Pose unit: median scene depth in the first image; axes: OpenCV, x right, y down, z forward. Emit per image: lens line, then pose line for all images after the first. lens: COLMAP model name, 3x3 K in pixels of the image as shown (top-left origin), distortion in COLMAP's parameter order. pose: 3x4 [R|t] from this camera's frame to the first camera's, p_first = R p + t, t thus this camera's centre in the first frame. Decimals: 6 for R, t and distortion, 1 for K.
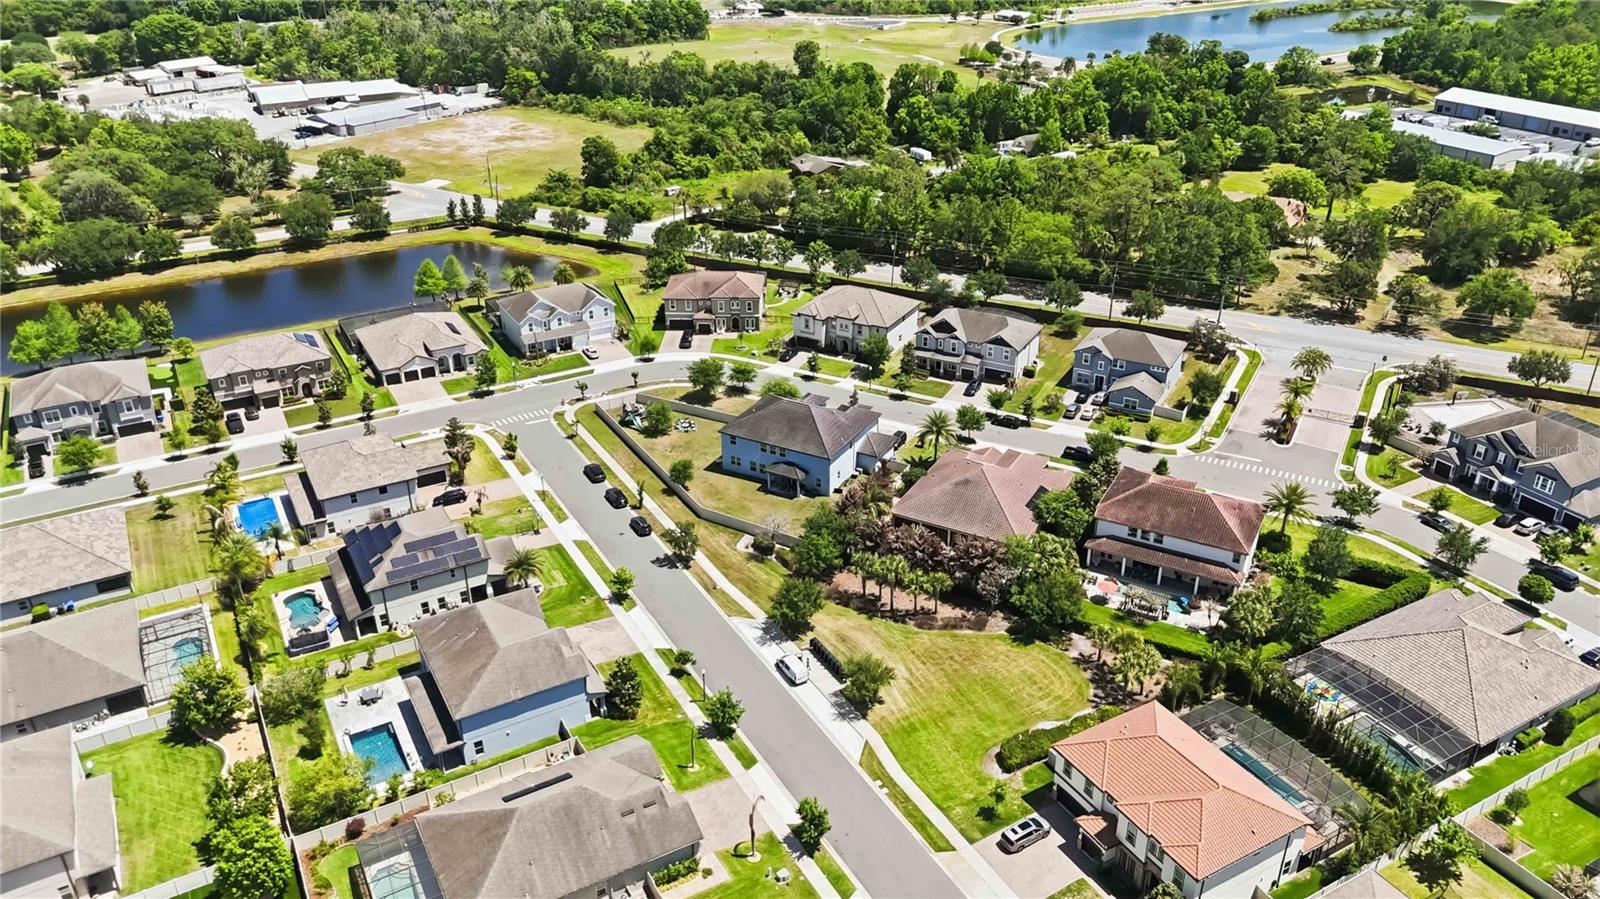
lens RADIAL K [[1191.4, 0, 805.7], [0, 1191.4, 446.6], [0, 0, 1]] dist [0.067866, -0.004734]
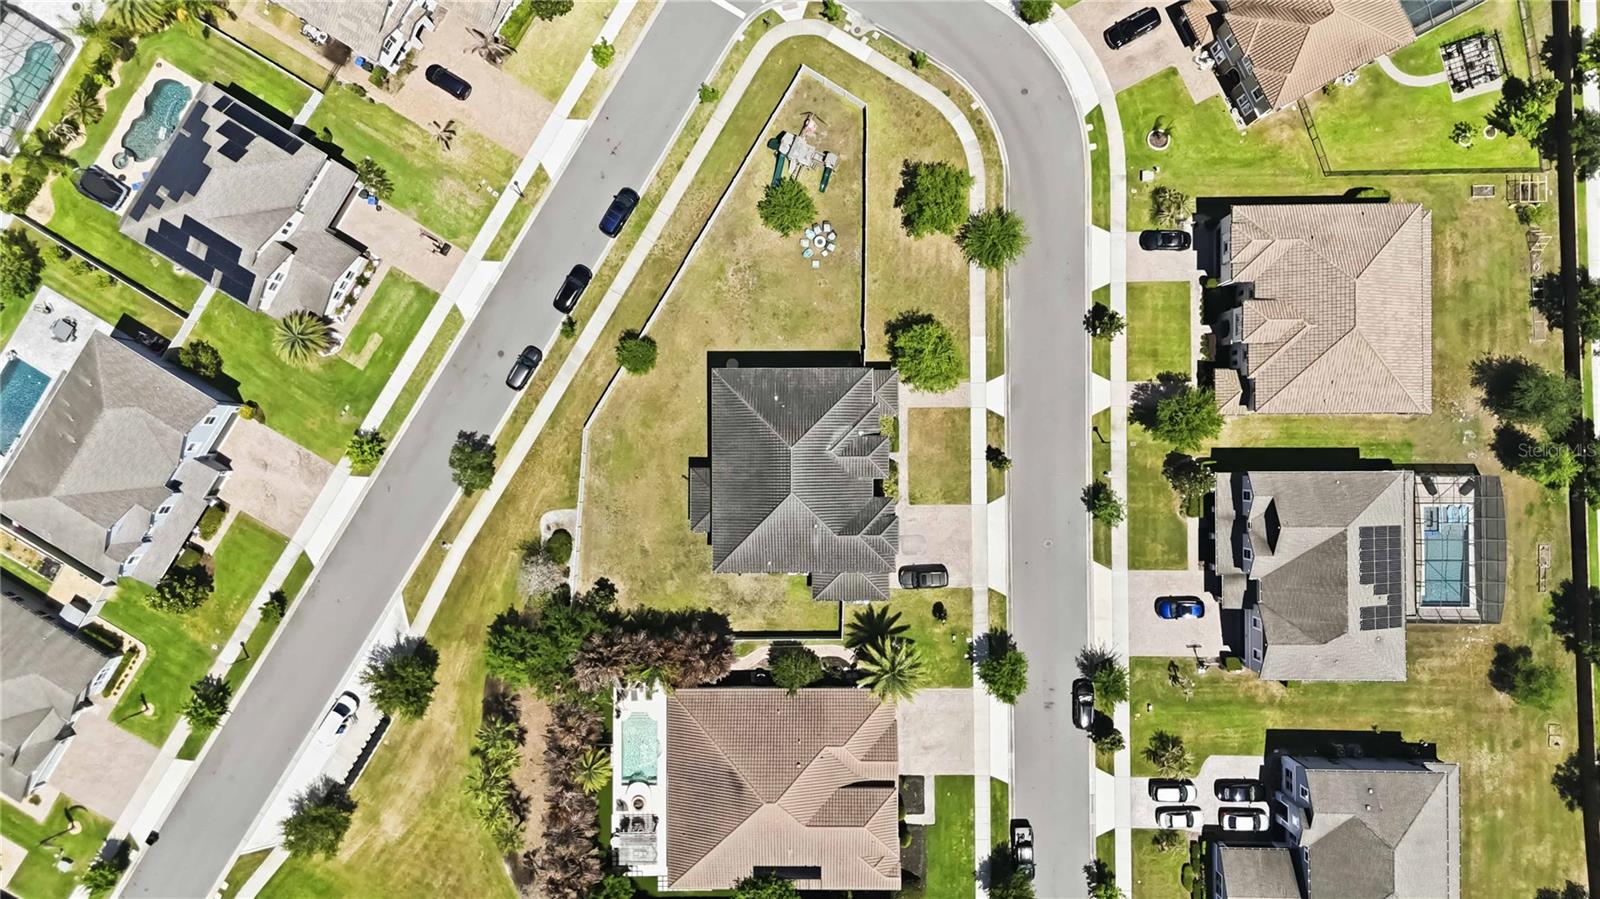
lens RADIAL K [[1191.4, 0, 805.7], [0, 1191.4, 446.6], [0, 0, 1]] dist [0.067866, -0.004734]
pose [[0.488139, 0.872633, -0.015247, -0.004505], [-0.395664, 0.236833, 0.887333, -0.491182], [0.777927, -0.427109, 0.460877, 0.625877]]
